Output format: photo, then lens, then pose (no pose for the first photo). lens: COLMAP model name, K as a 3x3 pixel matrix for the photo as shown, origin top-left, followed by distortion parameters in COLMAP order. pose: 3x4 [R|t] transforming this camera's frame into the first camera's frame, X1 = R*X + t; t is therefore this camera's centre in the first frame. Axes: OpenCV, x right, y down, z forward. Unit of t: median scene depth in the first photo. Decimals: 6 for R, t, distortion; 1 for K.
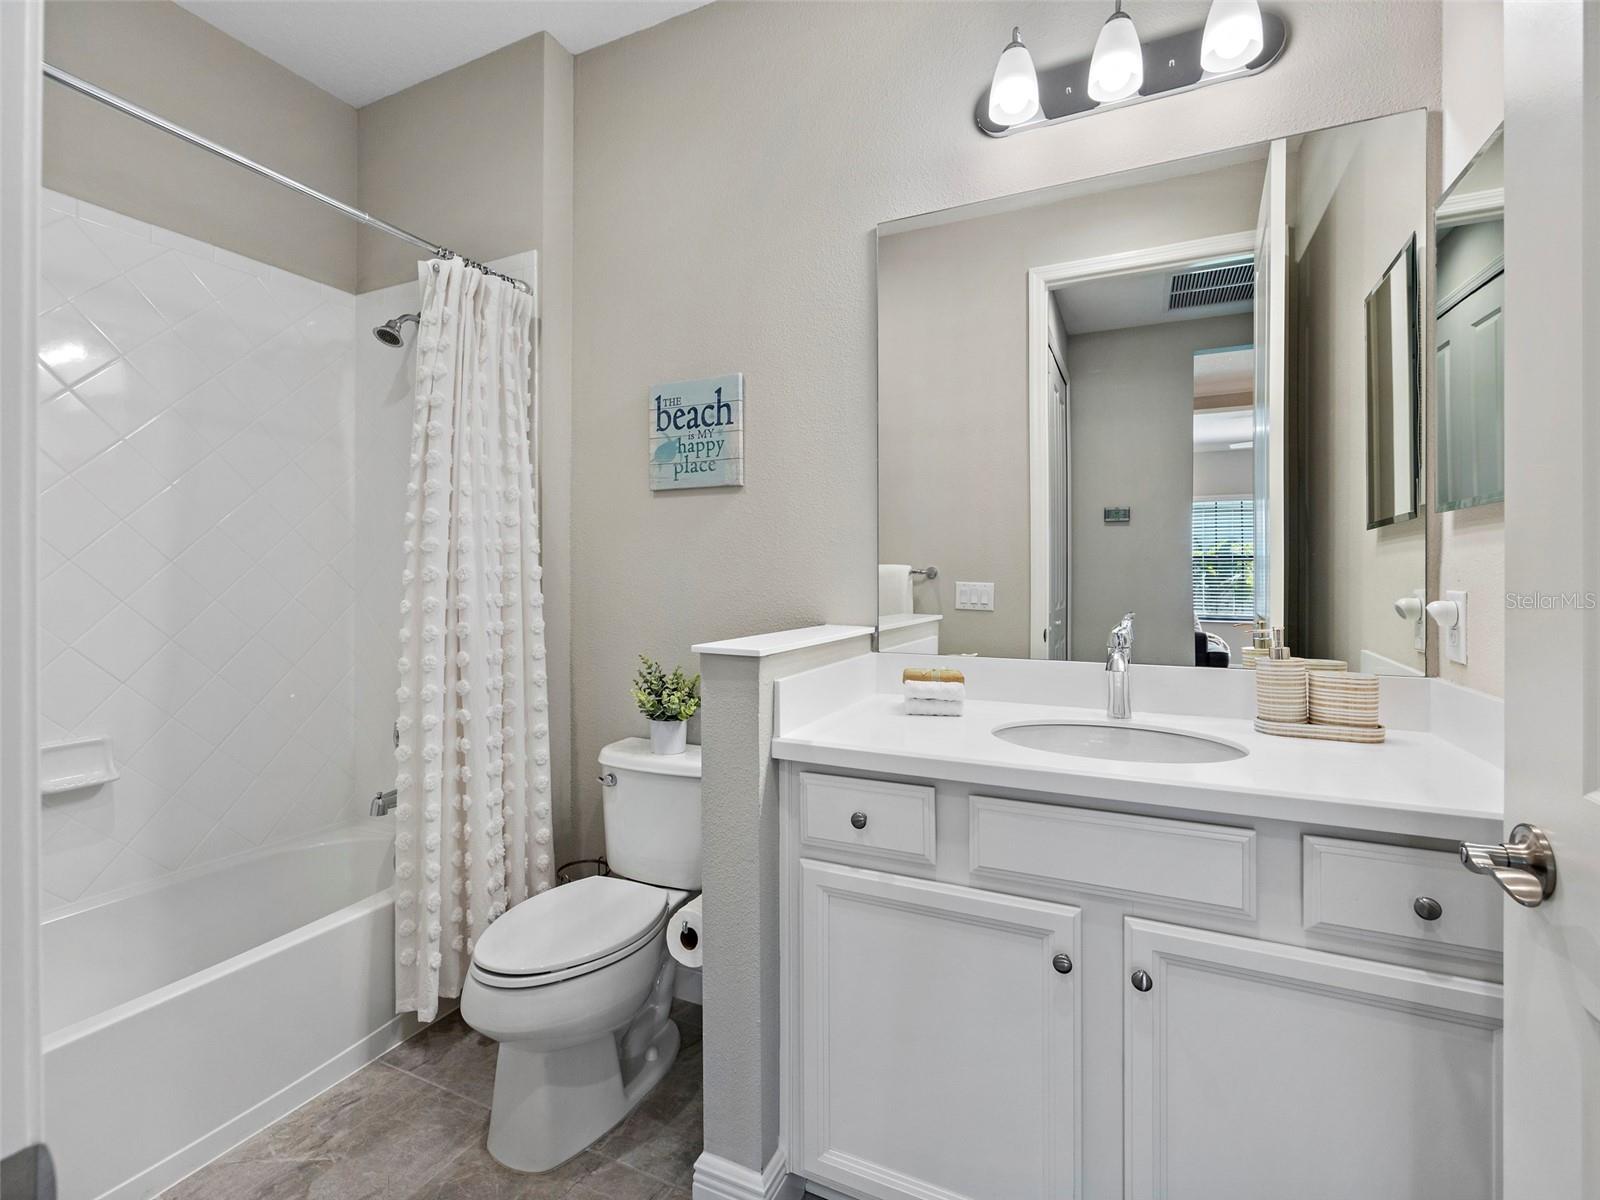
lens RADIAL K [[729.9, 0, 799.5], [0, 729.9, 591.1], [0, 0, 1]] dist [-0.003011, -0.000593]
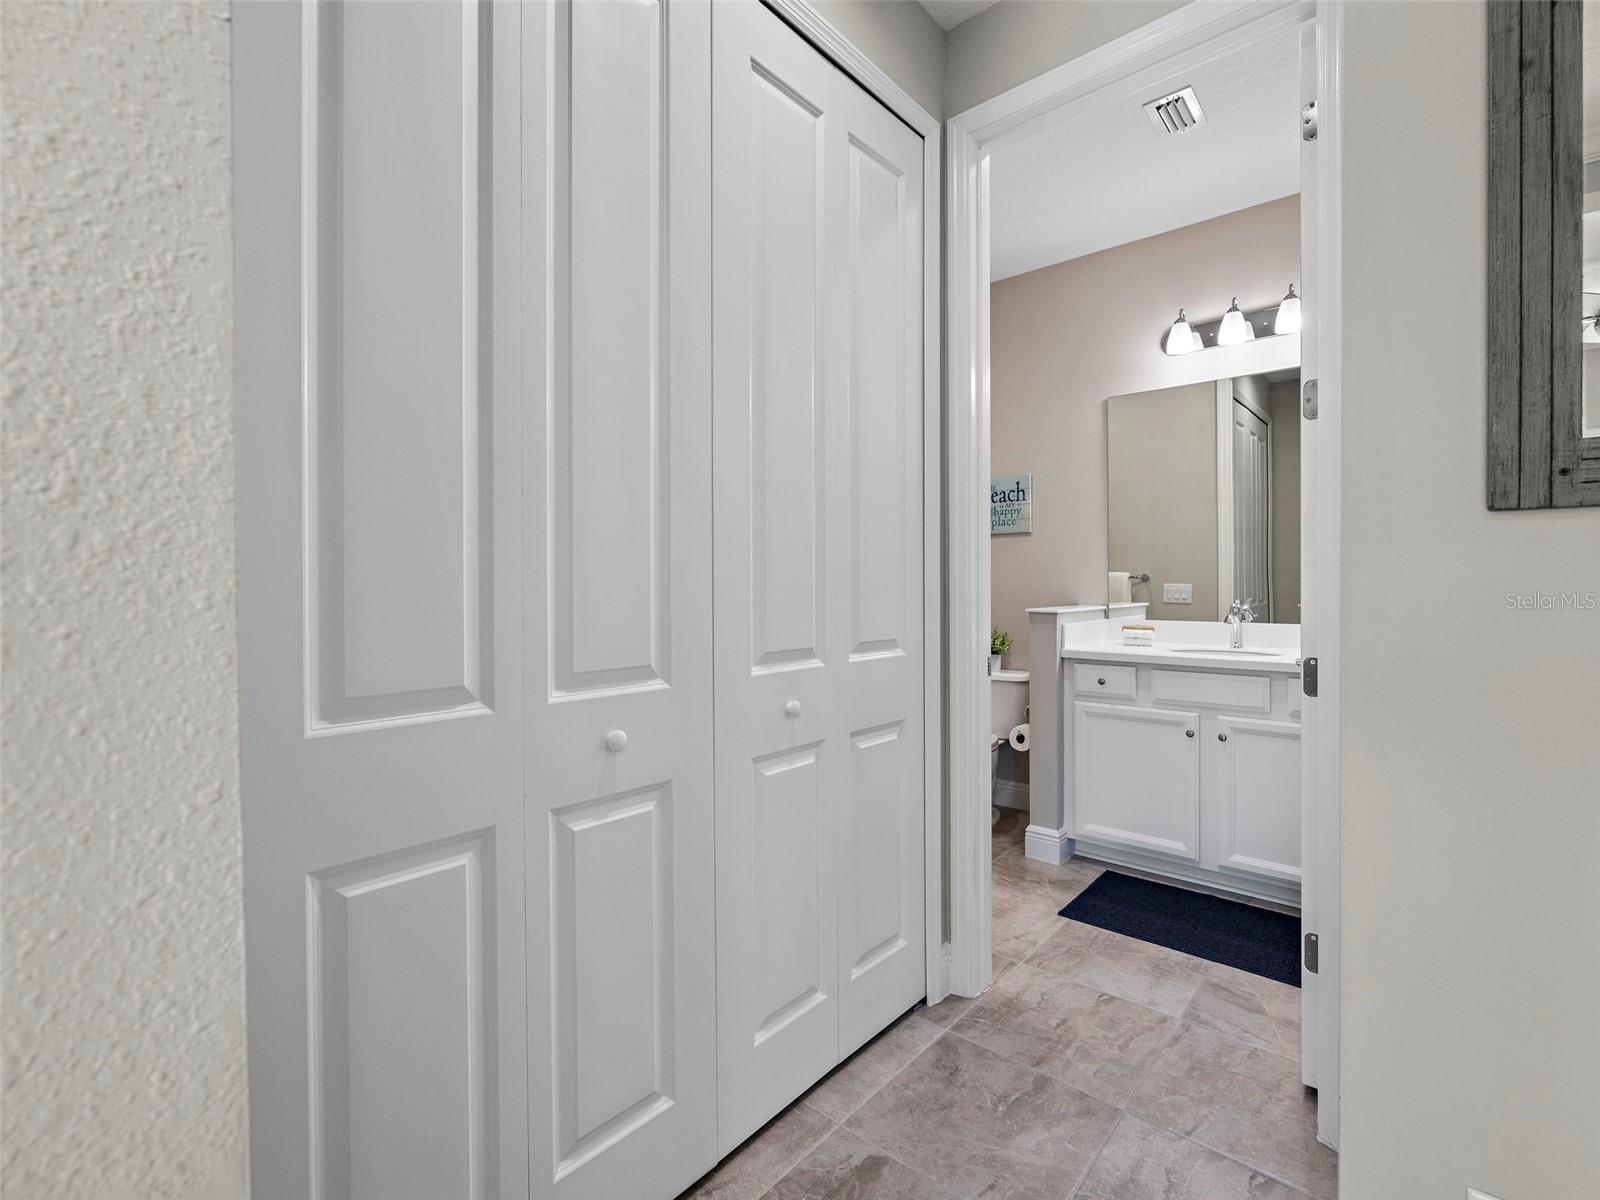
lens RADIAL K [[731.2, 0, 794.3], [0, 731.2, 586.7], [0, 0, 1]] dist [-0.004234, -0.000044]
pose [[0.958286, -0.000511, -0.285811, -0.175225], [-0.002770, 0.999935, -0.011073, 0.027234], [0.285798, 0.011403, 0.958222, -1.394153]]
